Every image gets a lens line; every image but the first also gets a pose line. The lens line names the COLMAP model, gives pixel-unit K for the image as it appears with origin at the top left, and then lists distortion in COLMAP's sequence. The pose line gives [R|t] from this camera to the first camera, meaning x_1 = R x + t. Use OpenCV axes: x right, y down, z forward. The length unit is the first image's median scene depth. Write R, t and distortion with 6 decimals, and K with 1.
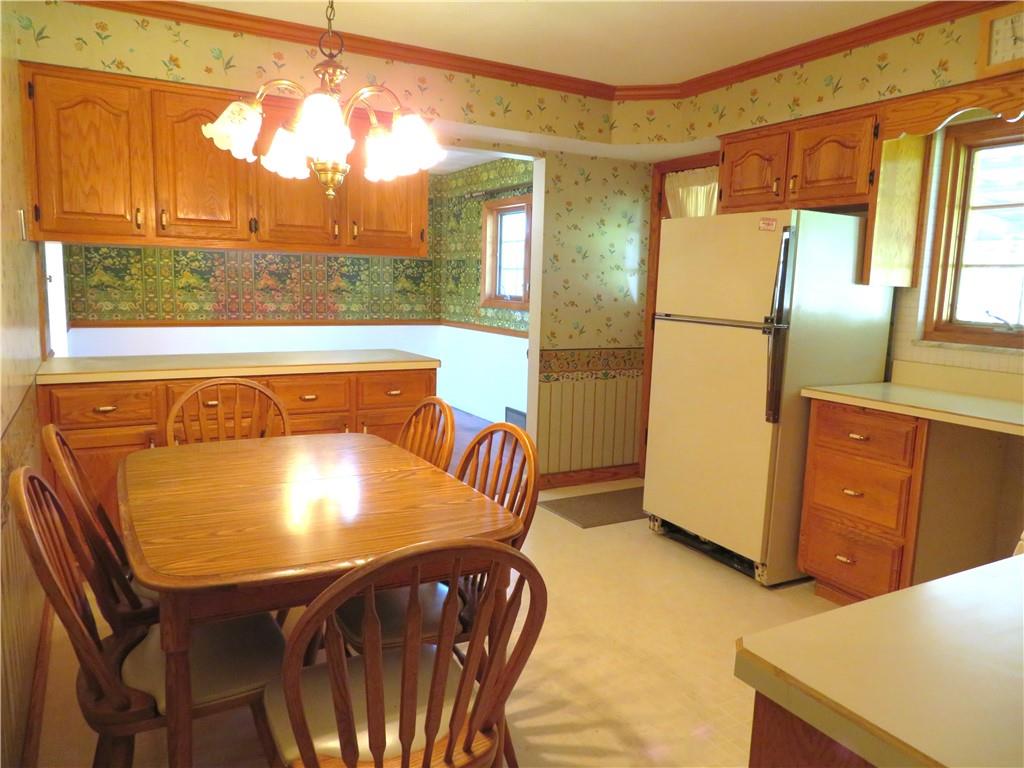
lens RADIAL K [[718.6, 0, 512.0], [0, 718.6, 384.0], [0, 0, 1]] dist [-0.027487, 0.009835]
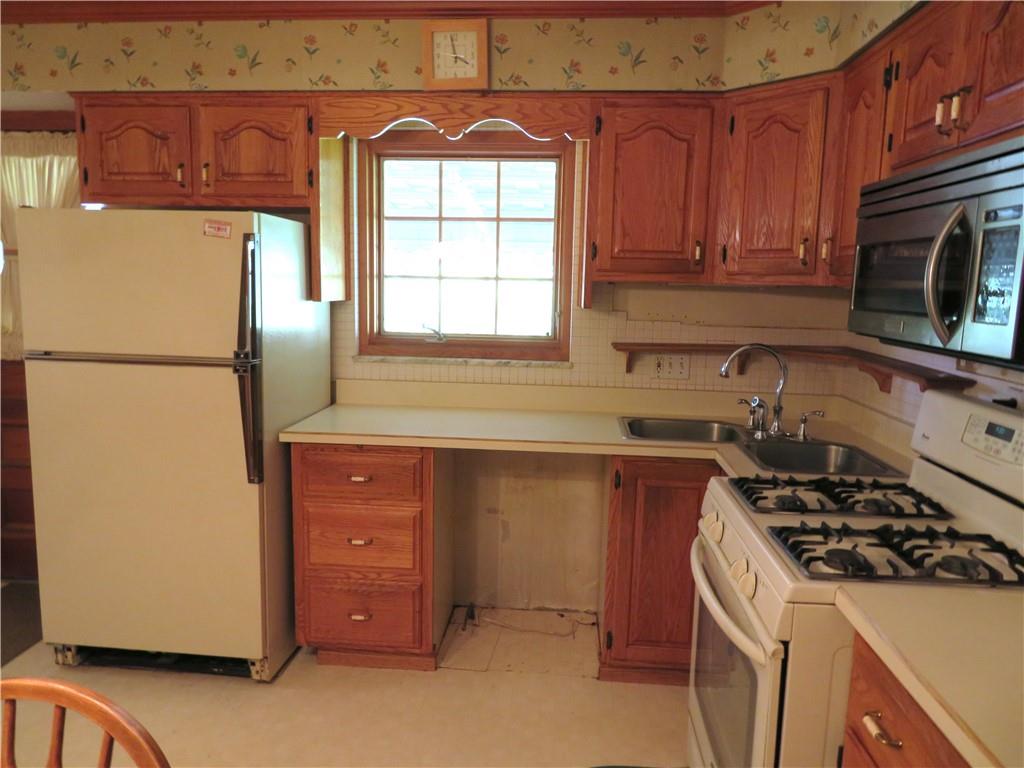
lens RADIAL K [[718.6, 0, 512.0], [0, 718.6, 384.0], [0, 0, 1]] dist [-0.027487, 0.009835]
pose [[0.548530, -0.133920, 0.825337, -0.111600], [0.112807, 0.989918, 0.085652, -0.086149], [-0.828486, 0.046121, 0.558107, 0.313144]]
